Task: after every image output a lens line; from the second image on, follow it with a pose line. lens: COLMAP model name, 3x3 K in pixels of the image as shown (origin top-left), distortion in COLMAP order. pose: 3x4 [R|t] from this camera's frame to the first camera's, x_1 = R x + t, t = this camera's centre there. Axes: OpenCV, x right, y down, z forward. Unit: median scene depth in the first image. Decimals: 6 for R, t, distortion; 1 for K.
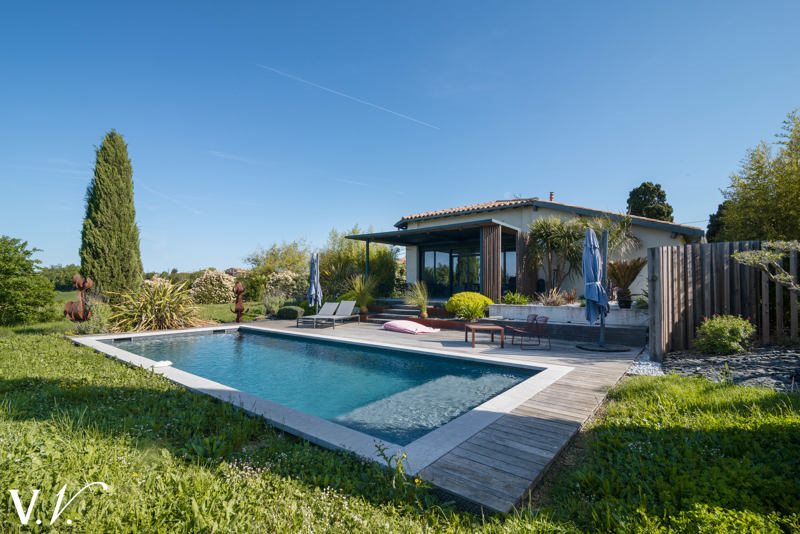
lens RADIAL K [[368.1, 0, 386.9], [0, 368.1, 285.9], [0, 0, 1]] dist [-0.000639, 0.000162]
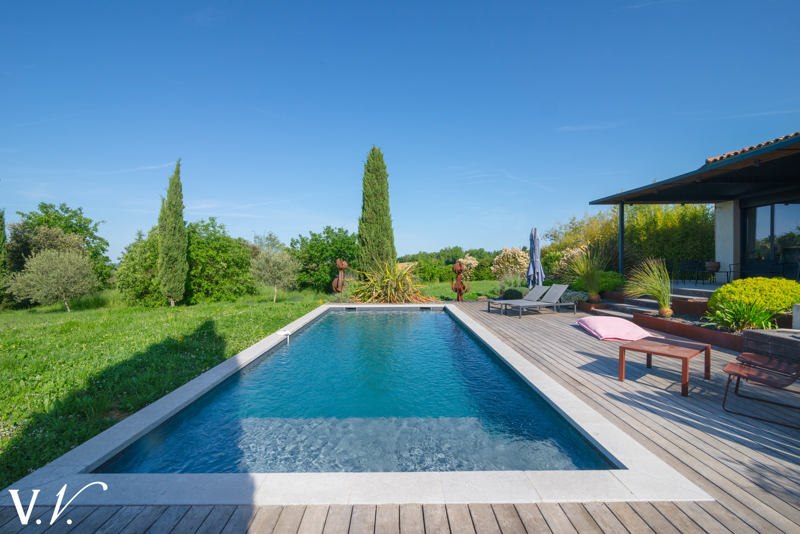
lens RADIAL K [[368.1, 0, 399.1], [0, 368.1, 265.9], [0, 0, 1]] dist [-0.000639, 0.000162]
pose [[0.644937, -0.001808, -0.764233, 0.285216], [0.011573, 0.999906, 0.007401, -0.009679], [0.764148, -0.013618, 0.644897, 0.210794]]
